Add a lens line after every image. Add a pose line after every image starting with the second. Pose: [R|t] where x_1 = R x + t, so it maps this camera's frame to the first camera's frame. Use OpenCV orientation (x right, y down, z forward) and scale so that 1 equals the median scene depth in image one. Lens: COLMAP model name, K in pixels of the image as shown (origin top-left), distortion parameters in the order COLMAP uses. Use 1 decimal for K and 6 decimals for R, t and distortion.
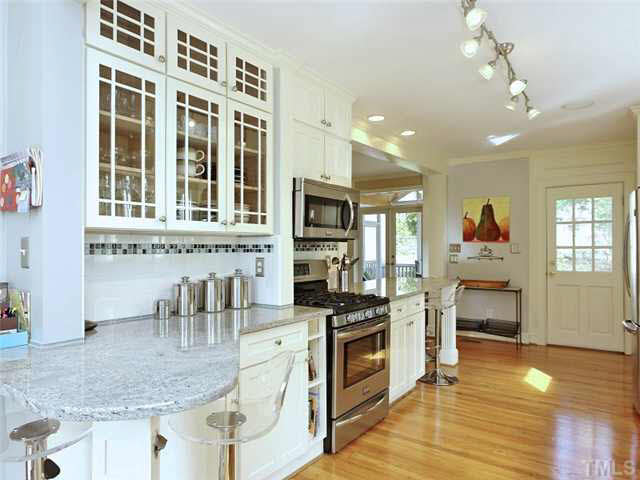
lens RADIAL K [[419.7, 0, 319.9], [0, 419.7, 246.0], [0, 0, 1]] dist [-0.021346, 0.013475]
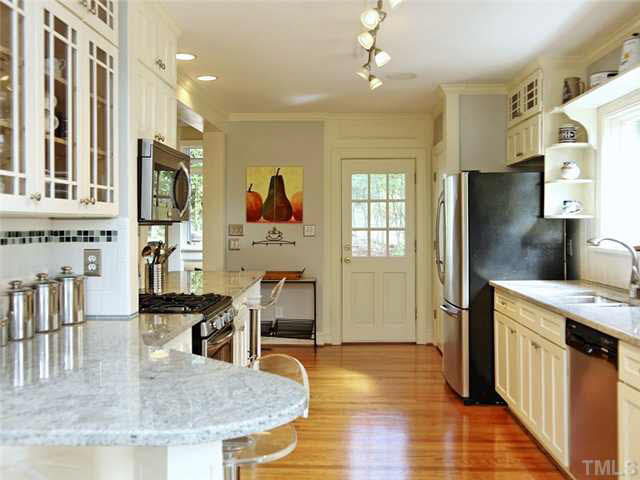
lens RADIAL K [[631.4, 0, 319.9], [0, 631.4, 233.1], [0, 0, 1]] dist [-0.011382, 0.000000]
pose [[0.829884, -0.006804, 0.557895, -0.323380], [-0.001585, 0.999893, 0.014552, -0.011758], [-0.557934, -0.012961, 0.829784, -0.064116]]
